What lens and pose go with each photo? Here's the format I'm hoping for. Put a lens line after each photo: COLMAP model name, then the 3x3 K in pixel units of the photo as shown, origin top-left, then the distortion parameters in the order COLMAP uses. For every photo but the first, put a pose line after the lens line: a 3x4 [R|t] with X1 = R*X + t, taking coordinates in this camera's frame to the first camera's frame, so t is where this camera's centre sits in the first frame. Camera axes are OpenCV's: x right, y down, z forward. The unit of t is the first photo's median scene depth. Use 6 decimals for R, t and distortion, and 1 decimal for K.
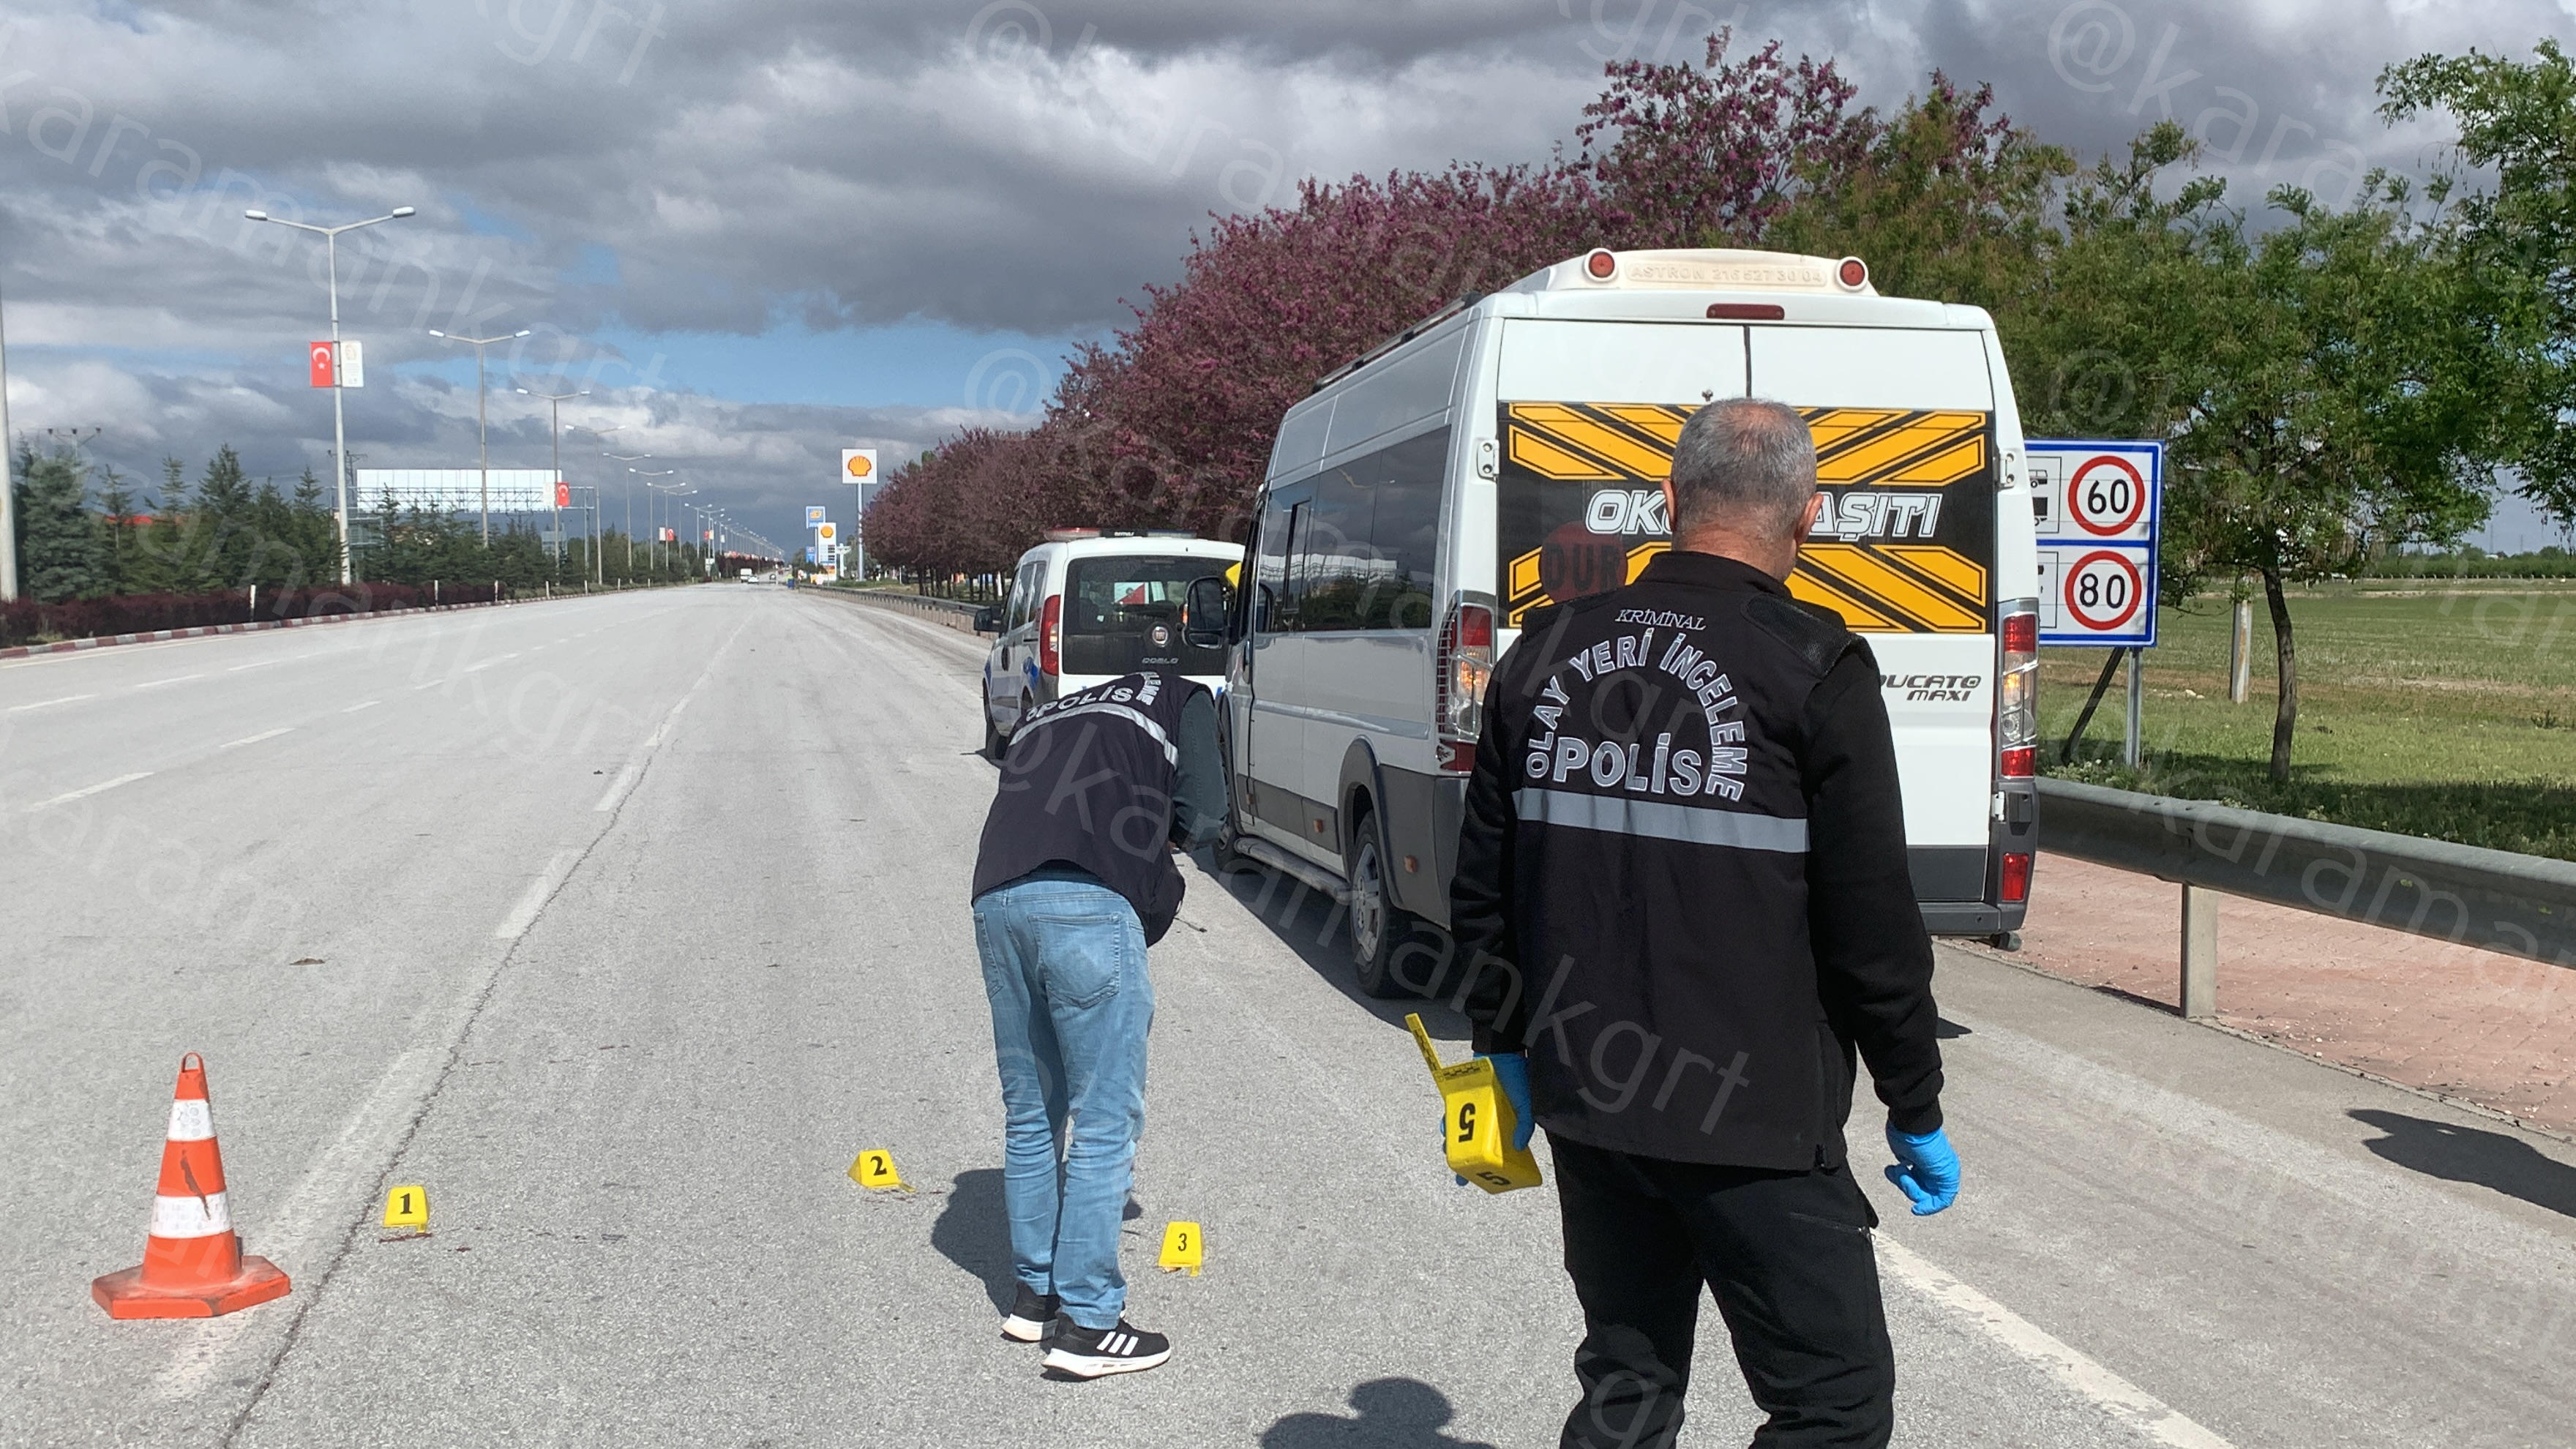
lens RADIAL K [[2669.8, 0, 1274.5], [0, 2669.8, 643.5], [0, 0, 1]] dist [0.067597, 0.000000]
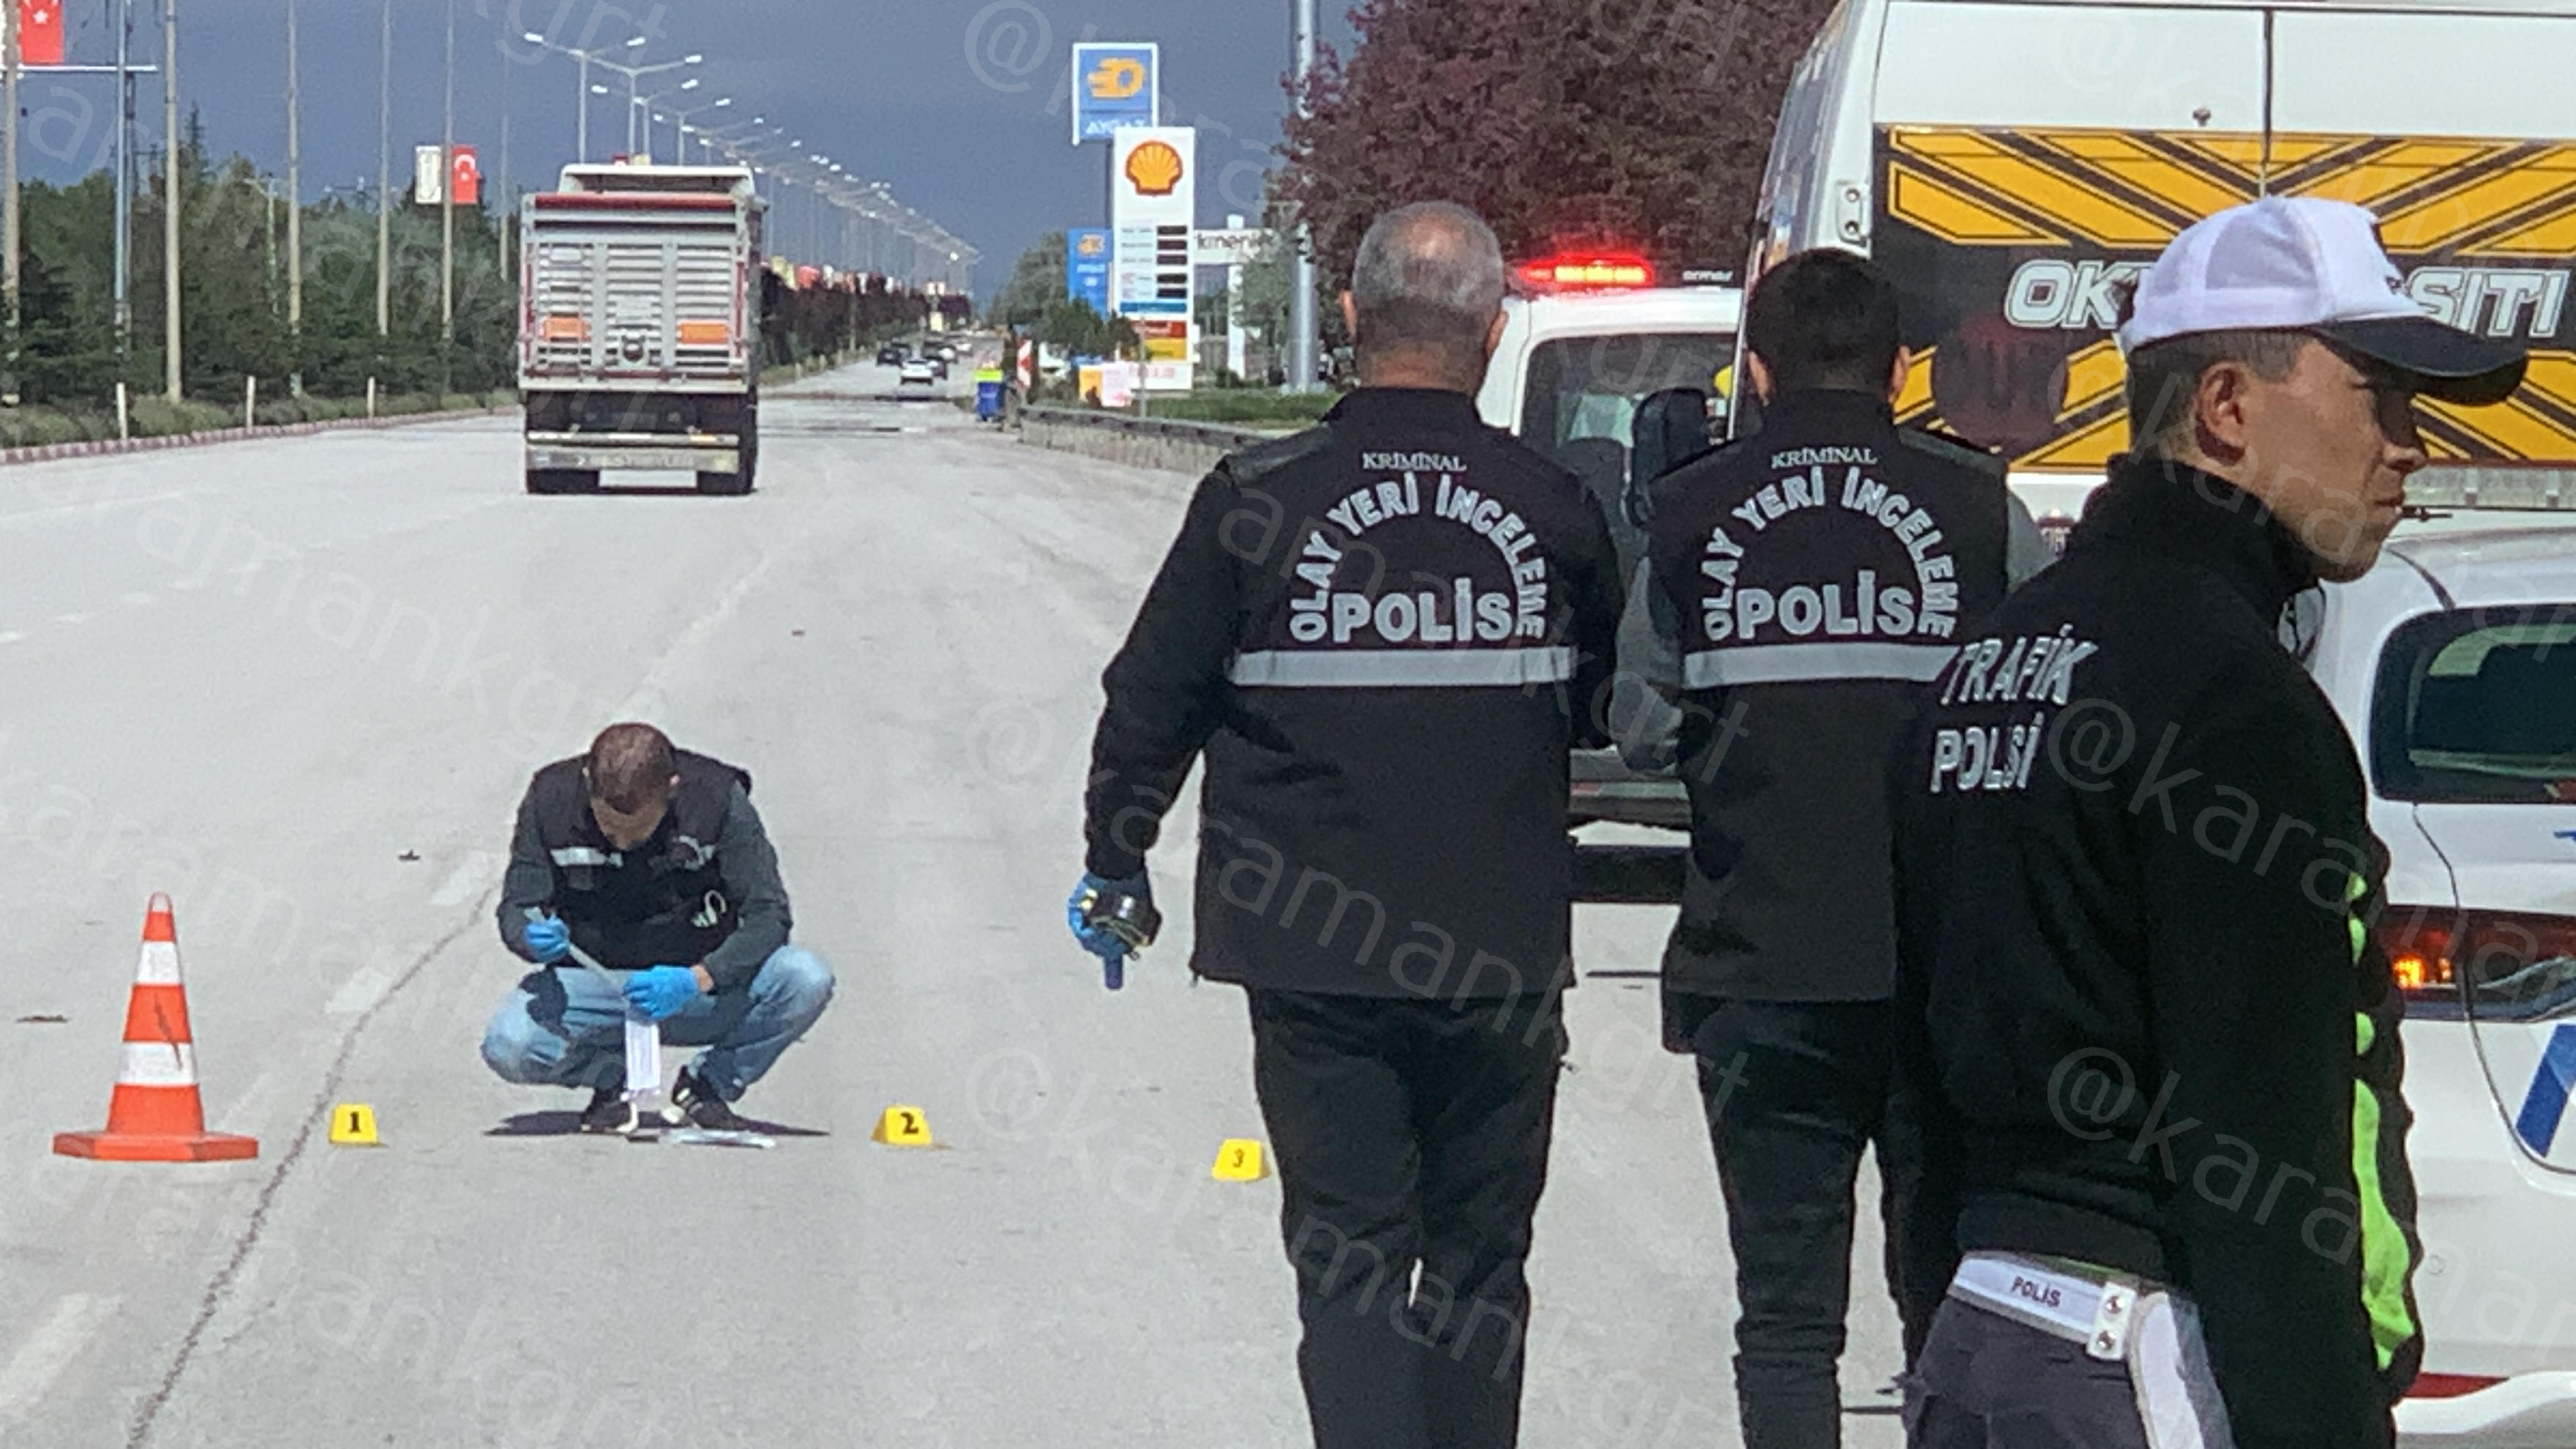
lens RADIAL K [[14364.7, 0, 1290.2], [0, 14364.7, 723.3], [0, 0, 1]] dist [-0.044248, 0.000000]
pose [[0.987085, 0.013448, -0.159634, 0.488720], [-0.013642, 0.999907, -0.000115, 0.057209], [0.159618, 0.002291, 0.987176, -2.423371]]
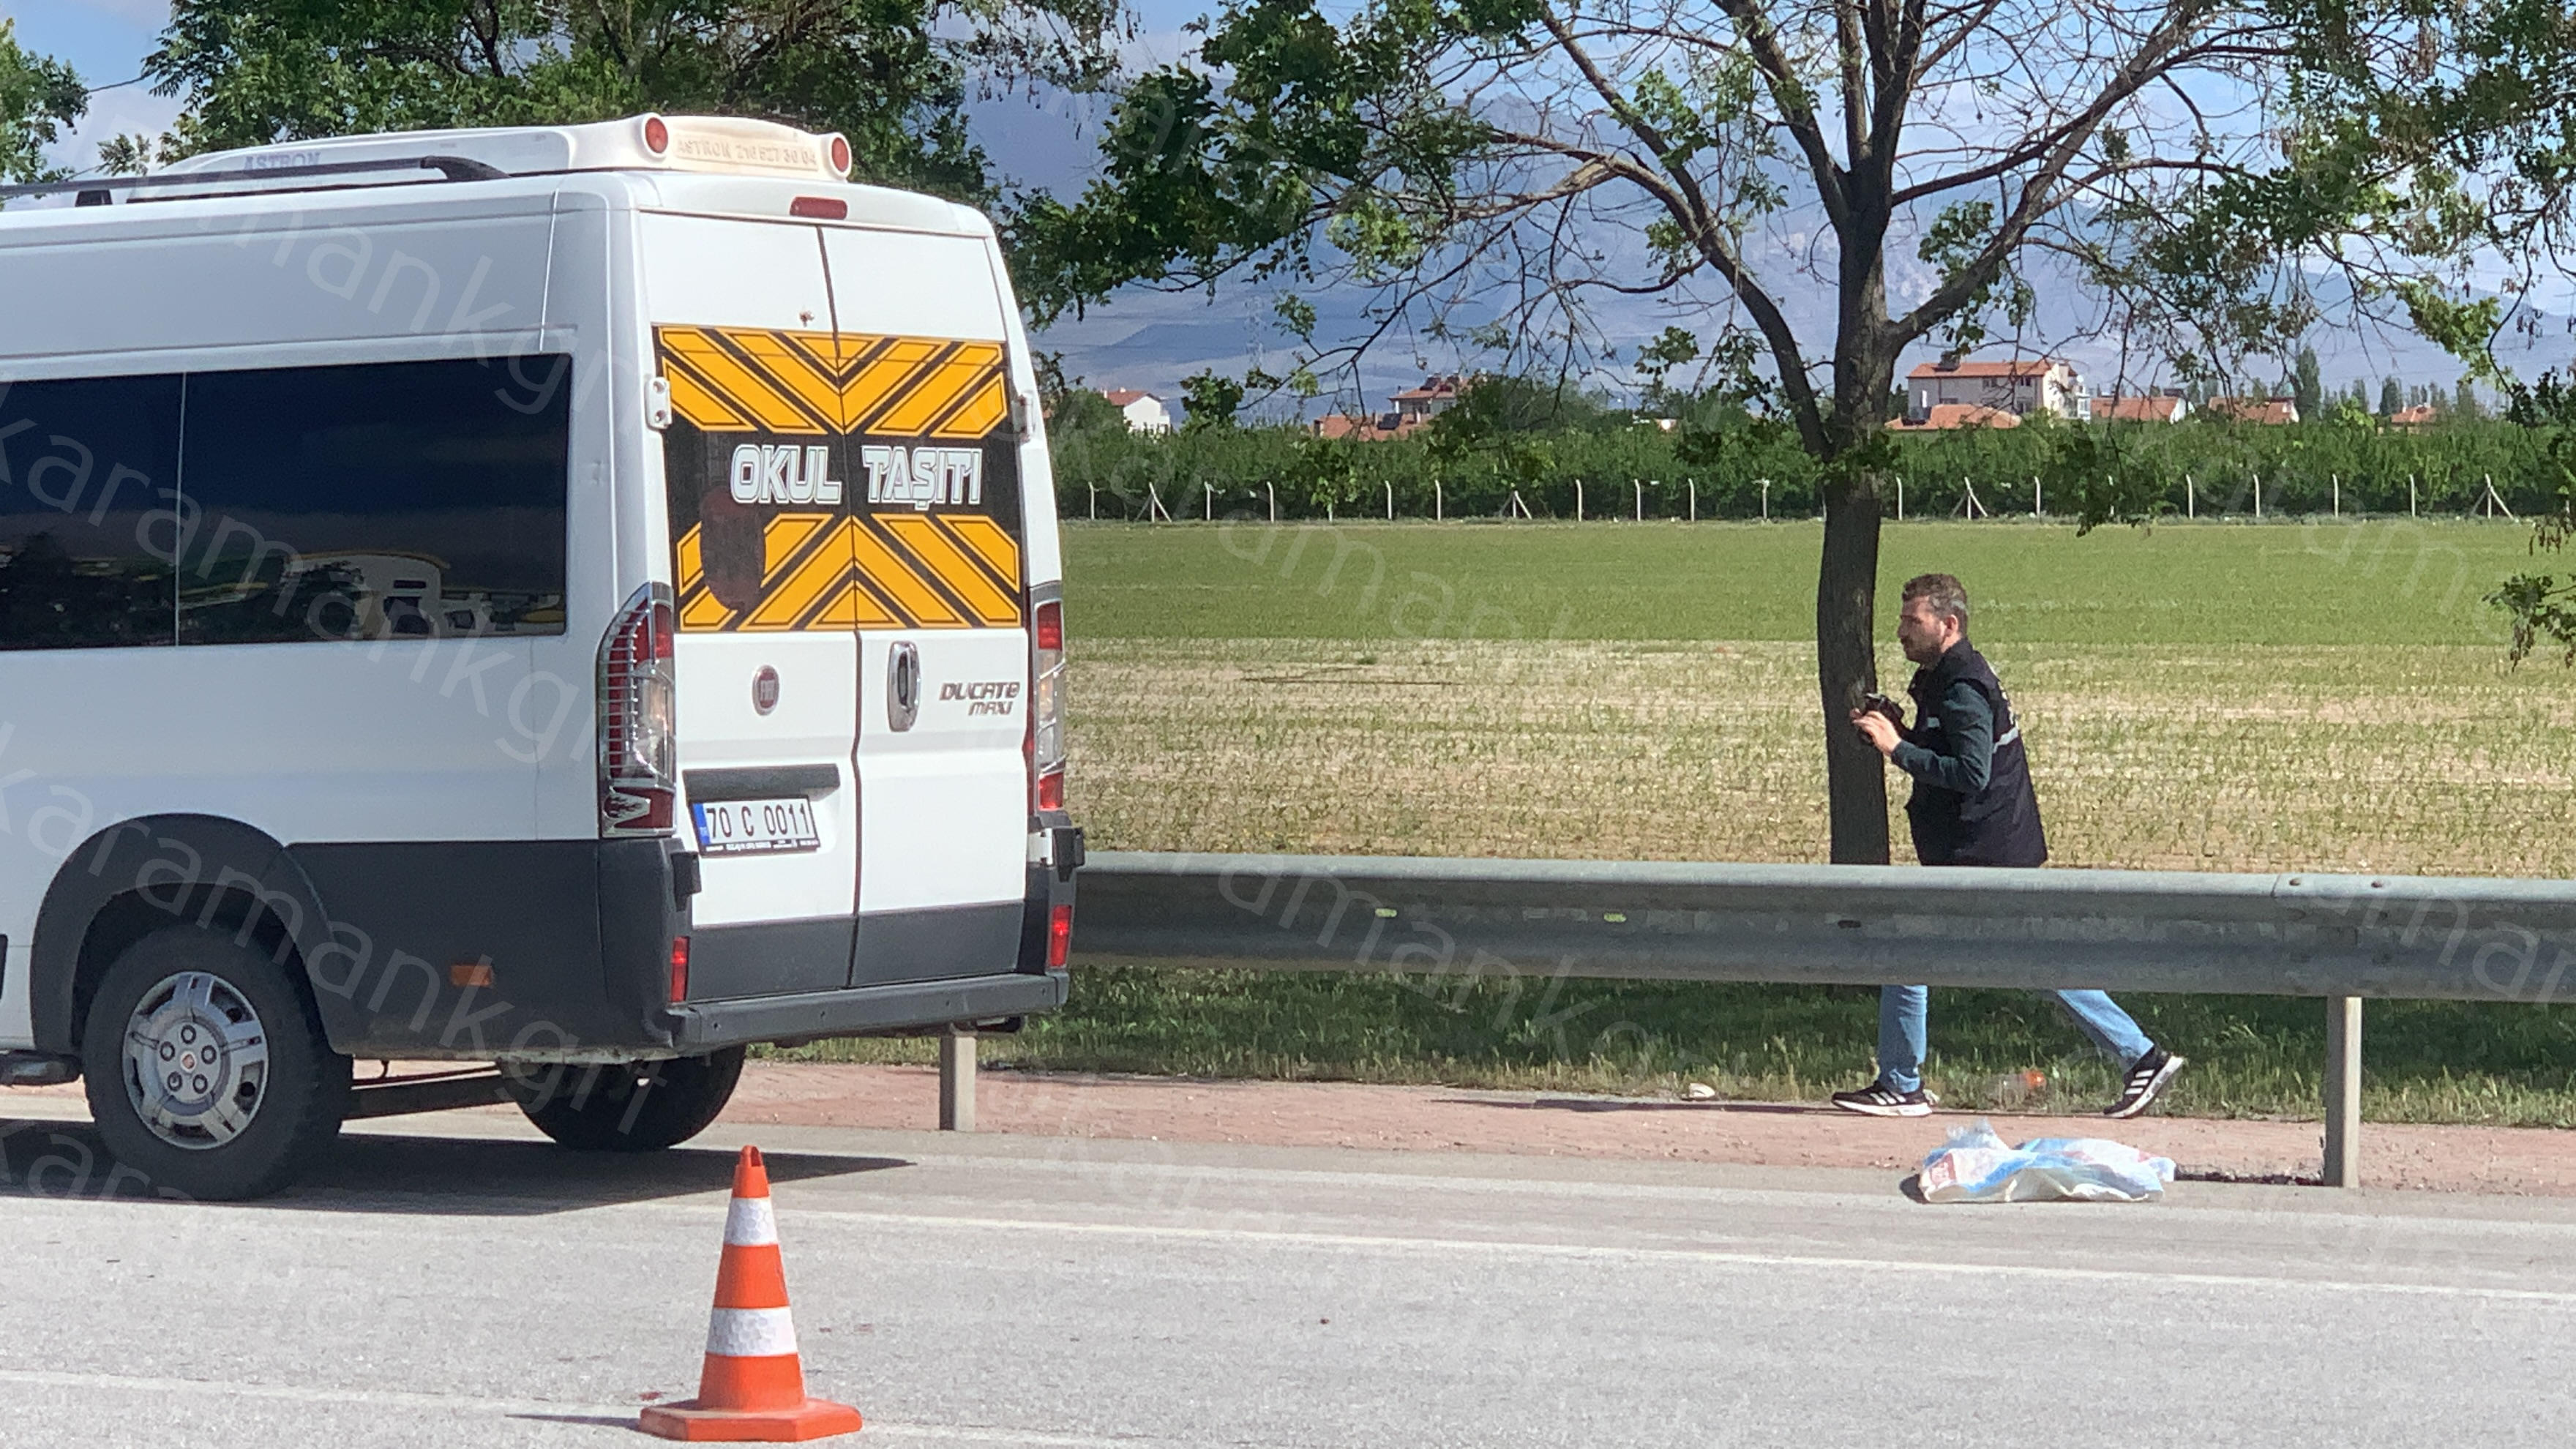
lens RADIAL K [[7543.3, 0, 1305.7], [0, 7543.3, 724.3], [0, 0, 1]] dist [0.046796, 0.000000]
pose [[0.584571, -0.032028, 0.810710, -1.433561], [0.027512, 0.999428, 0.019646, -0.015992], [-0.810876, 0.010820, 0.585118, -0.342226]]
